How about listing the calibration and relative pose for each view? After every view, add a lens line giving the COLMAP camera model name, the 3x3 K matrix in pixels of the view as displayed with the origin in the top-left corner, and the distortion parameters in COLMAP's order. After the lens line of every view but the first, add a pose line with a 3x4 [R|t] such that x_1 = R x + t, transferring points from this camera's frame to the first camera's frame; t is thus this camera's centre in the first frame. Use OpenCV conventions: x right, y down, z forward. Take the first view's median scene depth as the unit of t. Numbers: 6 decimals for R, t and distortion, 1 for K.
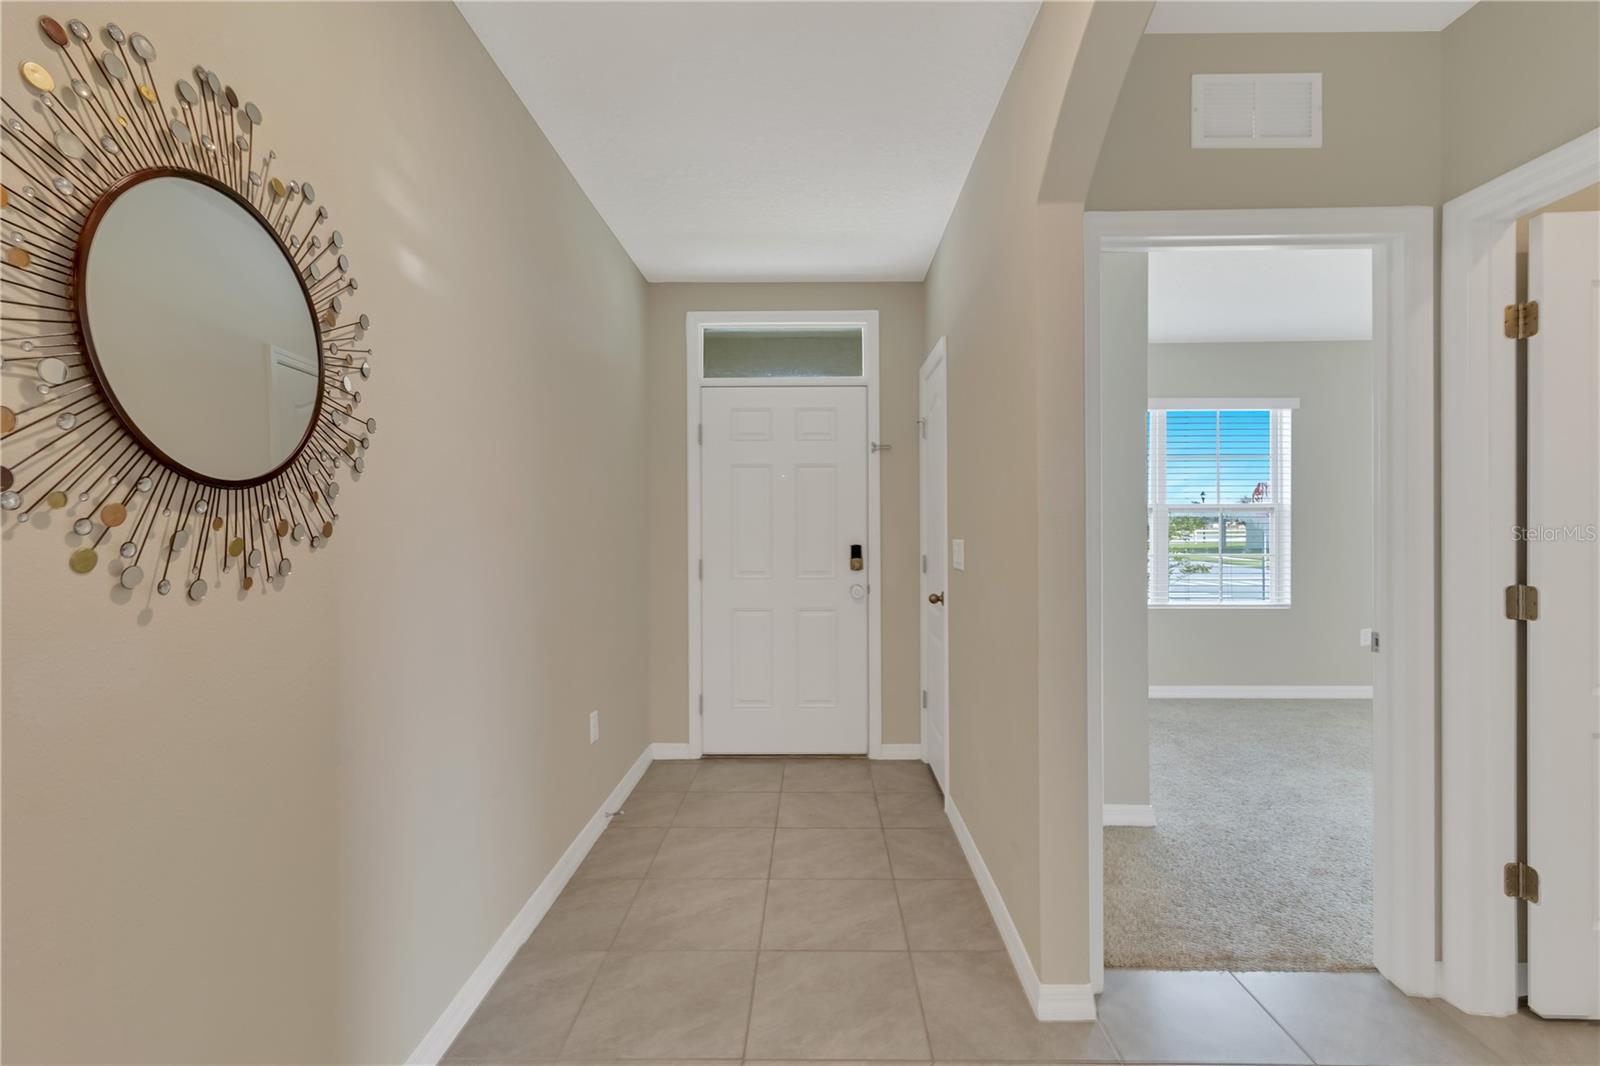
lens RADIAL K [[730.0, 0, 789.3], [0, 730.0, 524.9], [0, 0, 1]] dist [0.001116, 0.000233]
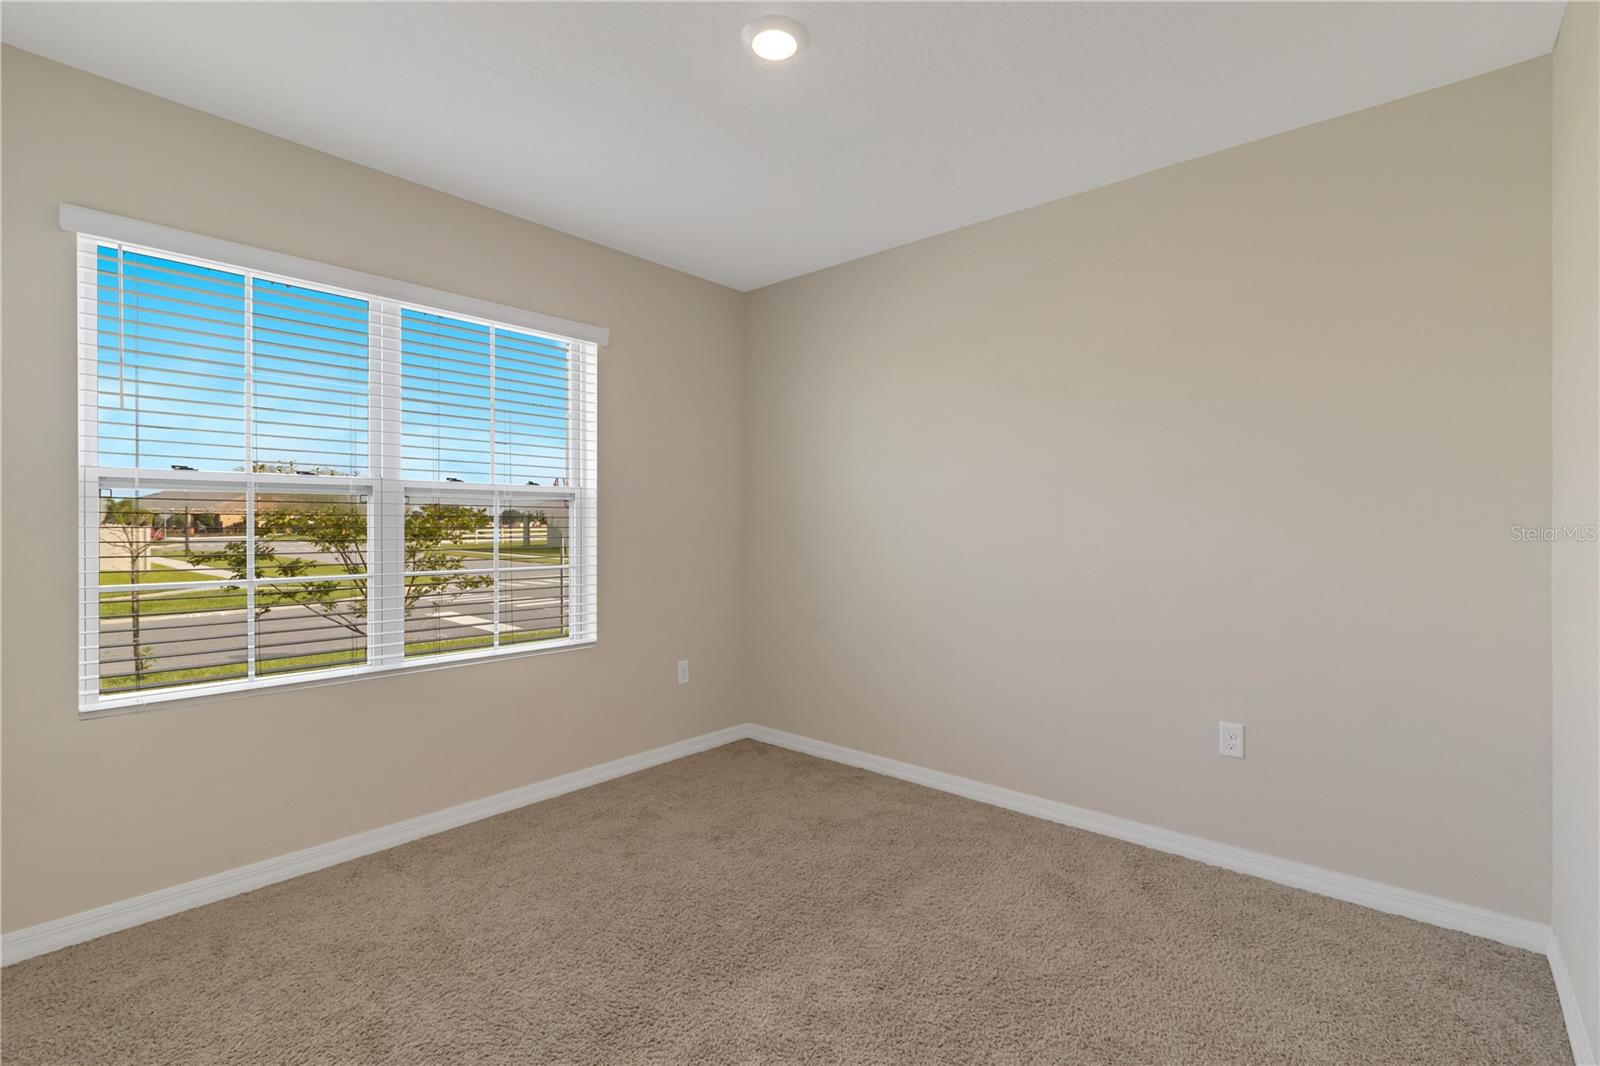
lens RADIAL K [[730.0, 0, 790.7], [0, 730.0, 532.1], [0, 0, 1]] dist [0.001116, 0.000233]
pose [[0.638067, -0.005590, 0.769961, 0.289529], [-0.002163, 0.999957, 0.009053, 0.004476], [-0.769978, -0.007442, 0.638027, 0.442495]]
